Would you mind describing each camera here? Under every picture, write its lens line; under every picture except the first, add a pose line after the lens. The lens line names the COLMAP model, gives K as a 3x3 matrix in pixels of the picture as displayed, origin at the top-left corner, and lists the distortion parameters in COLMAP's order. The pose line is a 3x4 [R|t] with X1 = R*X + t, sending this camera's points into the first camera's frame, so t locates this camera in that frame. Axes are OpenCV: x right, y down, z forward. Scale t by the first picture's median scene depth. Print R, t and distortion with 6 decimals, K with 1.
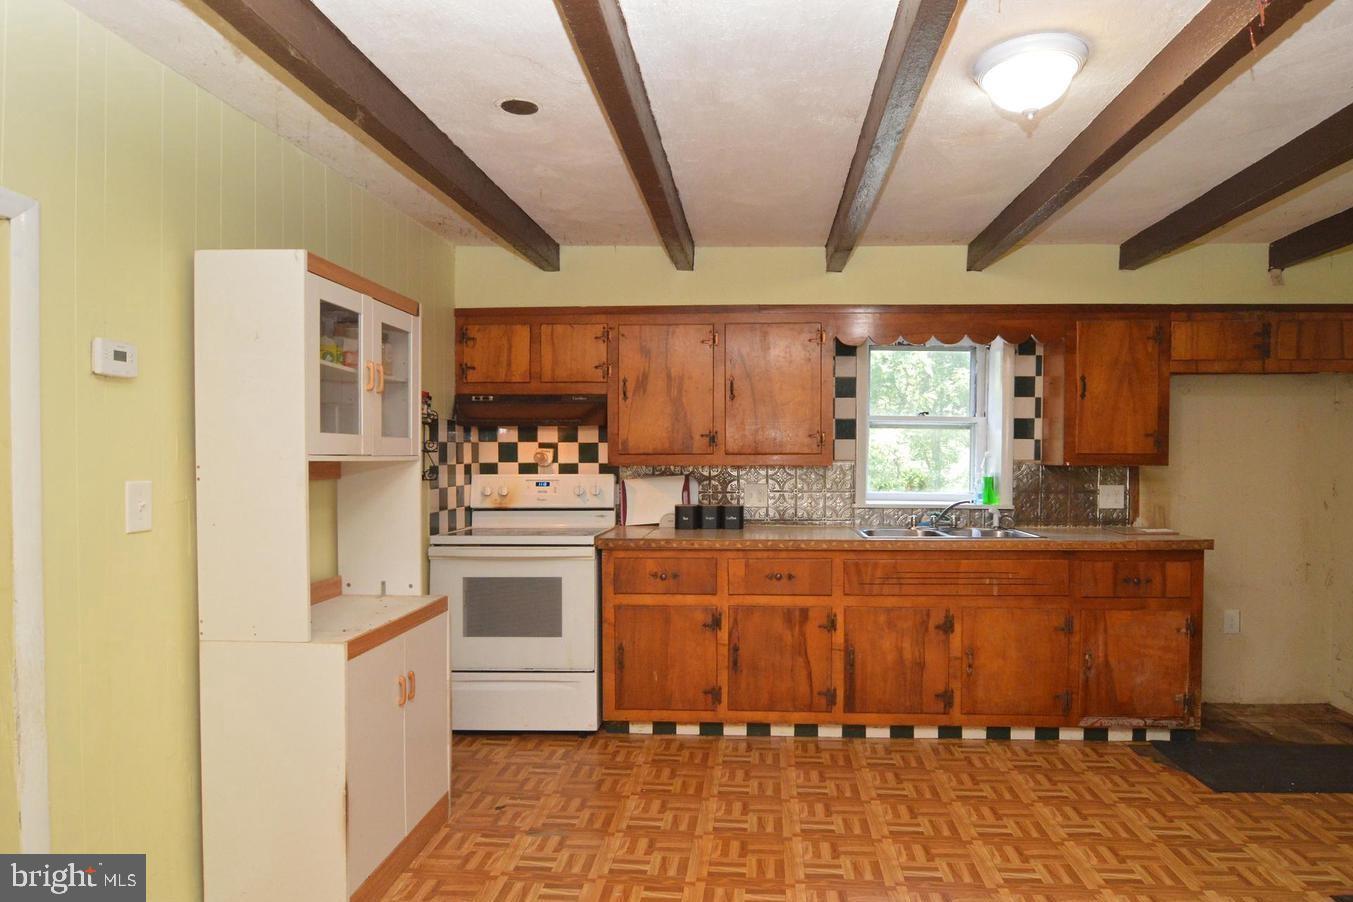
lens RADIAL K [[809.9, 0, 757.7], [0, 809.9, 474.1], [0, 0, 1]] dist [-0.004162, -0.002496]
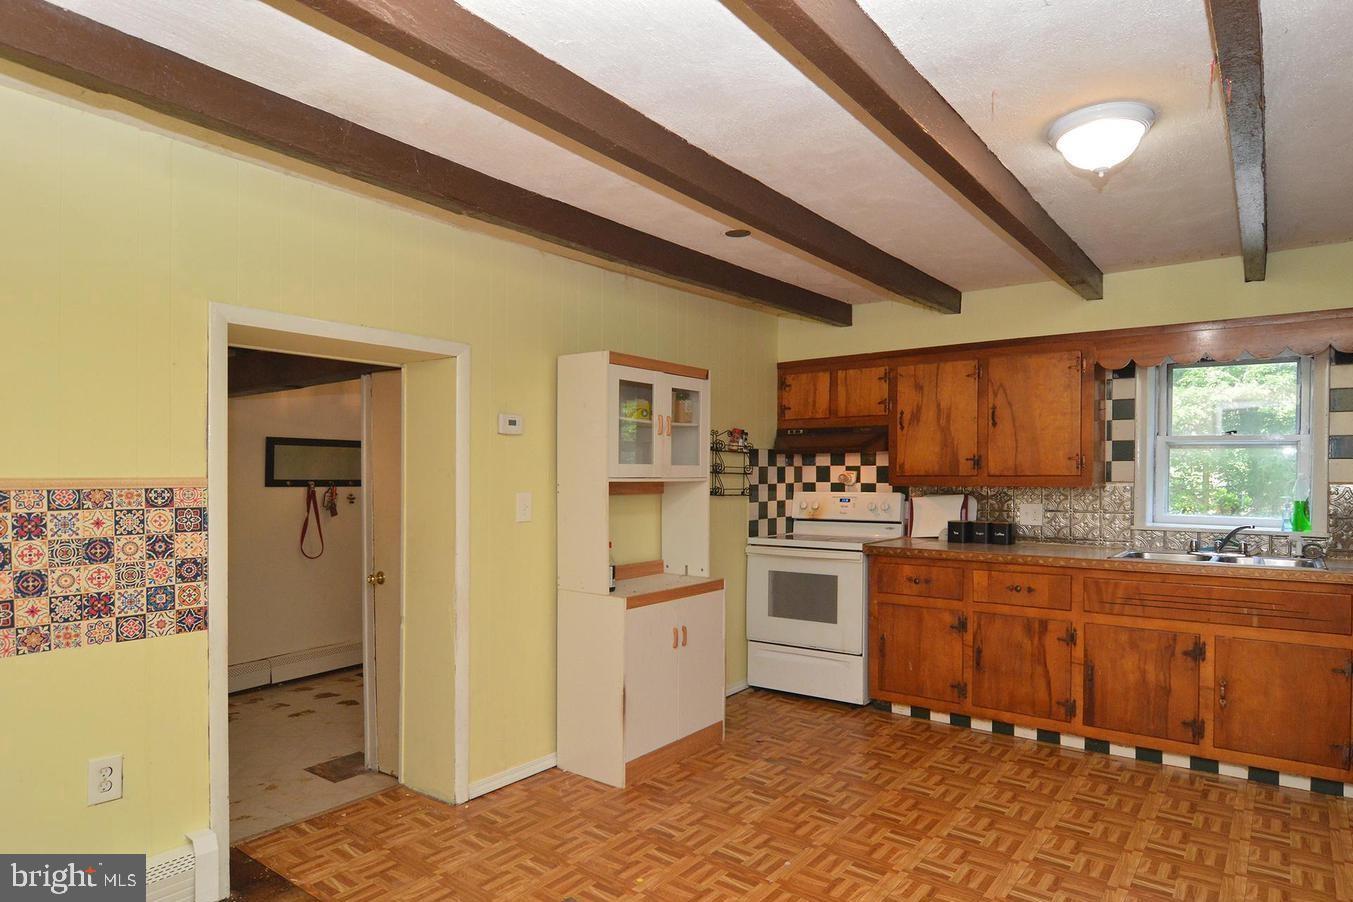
lens RADIAL K [[809.9, 0, 757.7], [0, 809.9, 474.1], [0, 0, 1]] dist [-0.004162, -0.002496]
pose [[0.840177, -0.000355, -0.542312, 0.317636], [-0.011981, 0.999744, -0.019215, -0.002158], [0.542180, 0.022642, 0.839957, -0.104859]]
